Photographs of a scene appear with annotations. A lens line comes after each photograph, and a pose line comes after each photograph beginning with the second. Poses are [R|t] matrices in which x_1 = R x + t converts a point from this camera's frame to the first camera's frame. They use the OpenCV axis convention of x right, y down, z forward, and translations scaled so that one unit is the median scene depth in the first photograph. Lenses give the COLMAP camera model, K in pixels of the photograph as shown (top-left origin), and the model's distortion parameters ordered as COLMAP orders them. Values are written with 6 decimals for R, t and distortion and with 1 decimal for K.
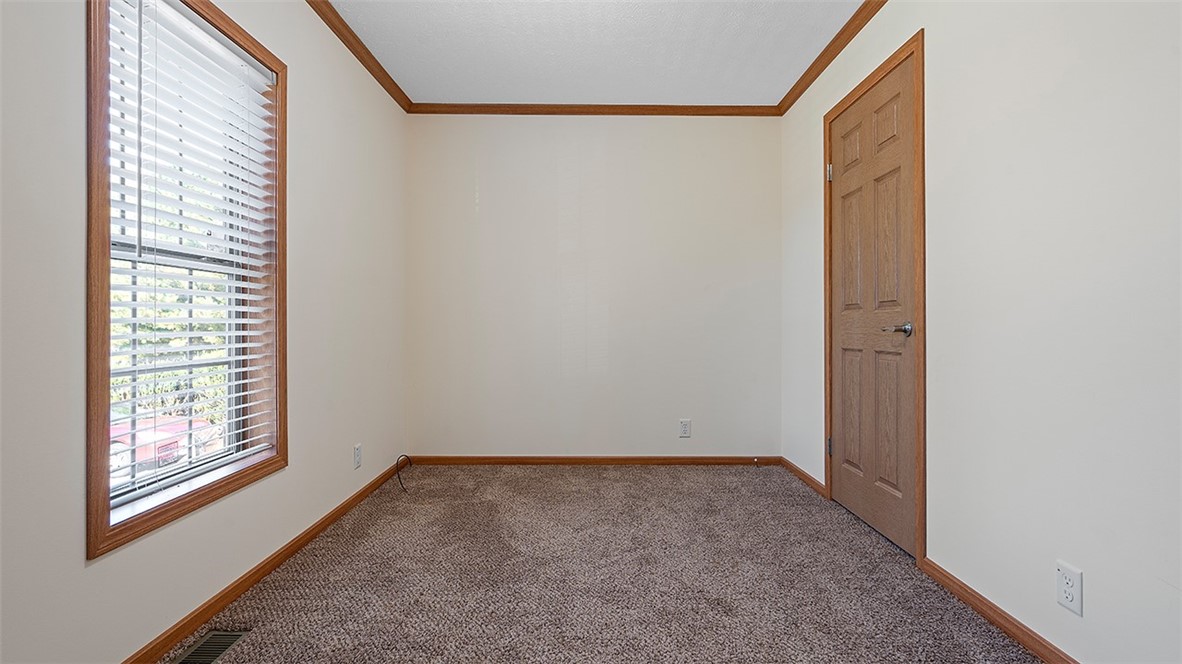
lens RADIAL K [[543.2, 0, 590.5], [0, 543.2, 330.7], [0, 0, 1]] dist [-0.012193, 0.001177]
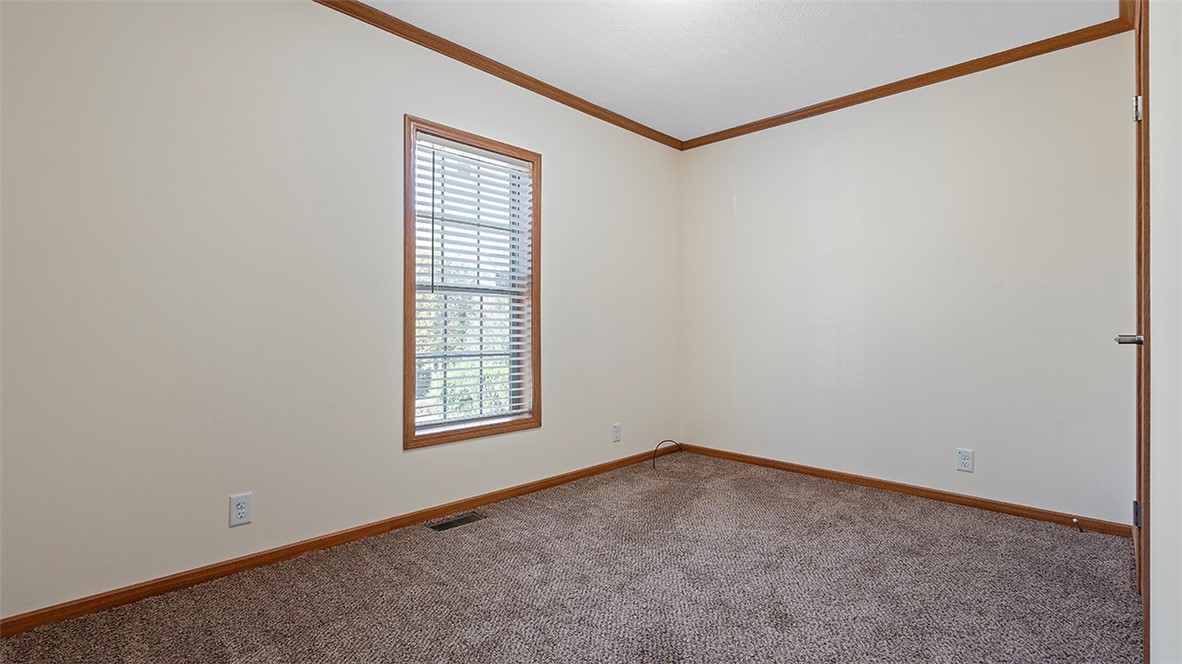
lens RADIAL K [[543.2, 0, 593.7], [0, 543.2, 334.1], [0, 0, 1]] dist [-0.012193, 0.001177]
pose [[0.711109, 0.011173, -0.702993, 0.582306], [-0.015673, 0.999877, 0.000038, -0.002046], [0.702908, 0.010991, 0.711196, 0.052610]]
